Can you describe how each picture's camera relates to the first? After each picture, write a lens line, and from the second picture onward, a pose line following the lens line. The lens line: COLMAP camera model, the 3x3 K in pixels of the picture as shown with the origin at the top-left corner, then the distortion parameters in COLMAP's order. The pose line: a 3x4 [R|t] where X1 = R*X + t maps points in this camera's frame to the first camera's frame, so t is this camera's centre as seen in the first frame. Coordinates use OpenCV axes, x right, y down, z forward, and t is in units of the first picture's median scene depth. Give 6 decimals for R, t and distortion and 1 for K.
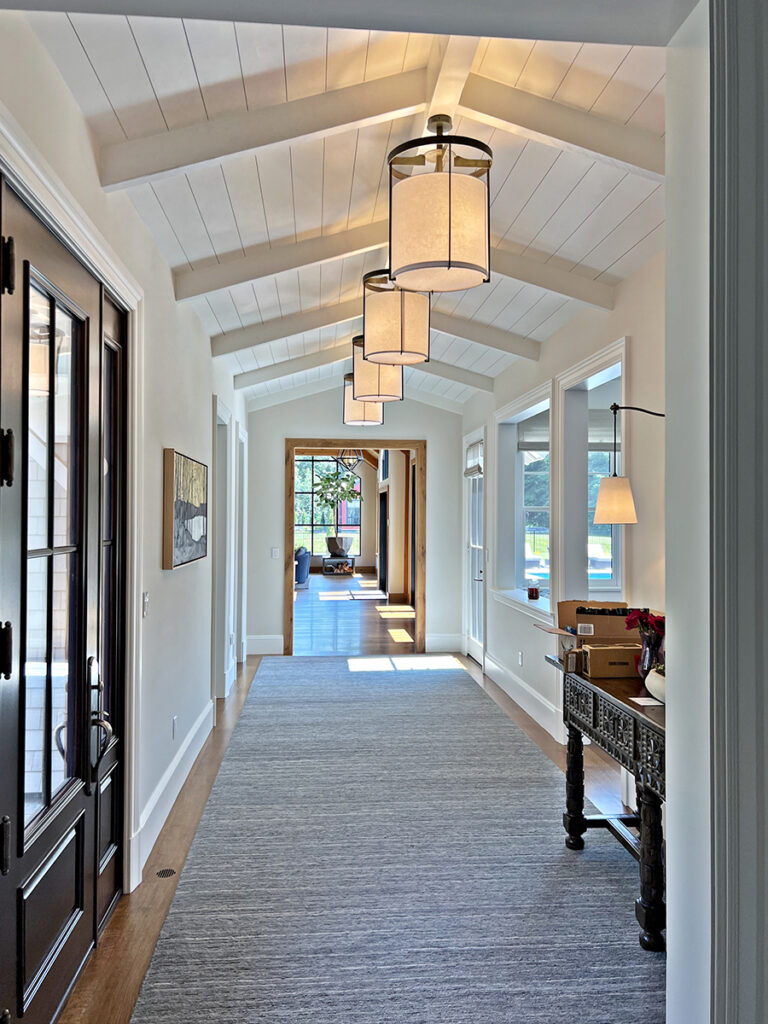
lens RADIAL K [[778.7, 0, 383.1], [0, 778.7, 509.8], [0, 0, 1]] dist [0.049238, -0.048398]
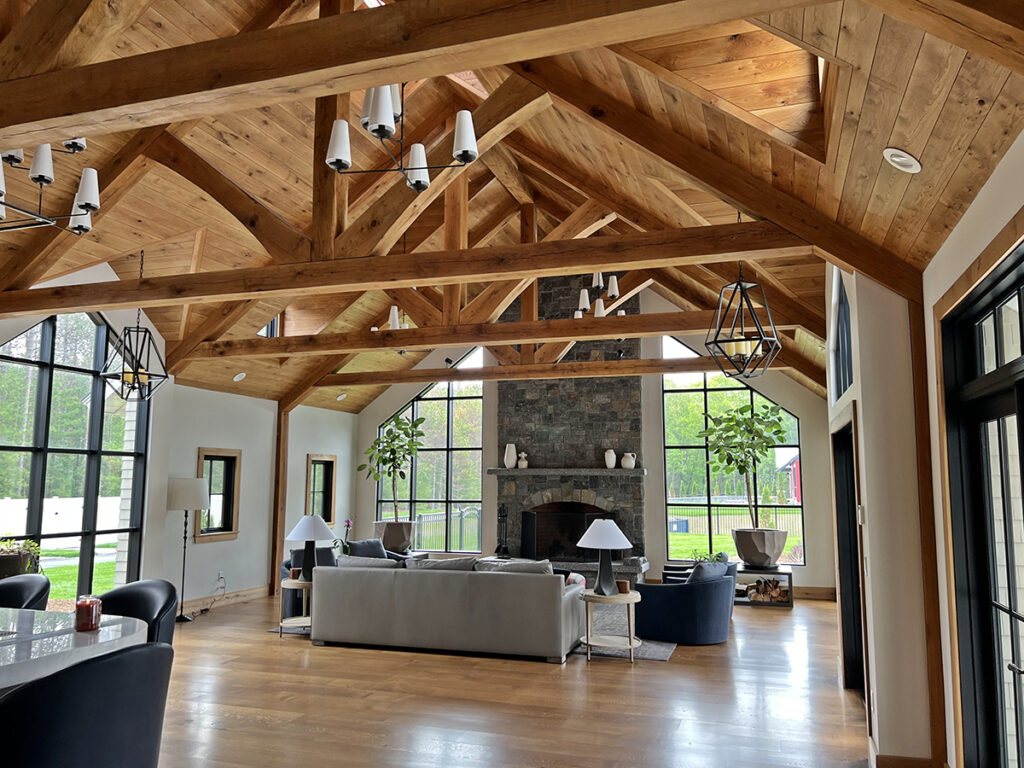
lens RADIAL K [[778.7, 0, 506.5], [0, 778.7, 387.2], [0, 0, 1]] dist [0.049238, -0.048398]
pose [[0.916835, -0.050230, -0.396095, 0.001266], [0.006075, 0.993695, -0.111952, -0.002576], [0.399221, 0.100236, 0.911359, 0.443412]]
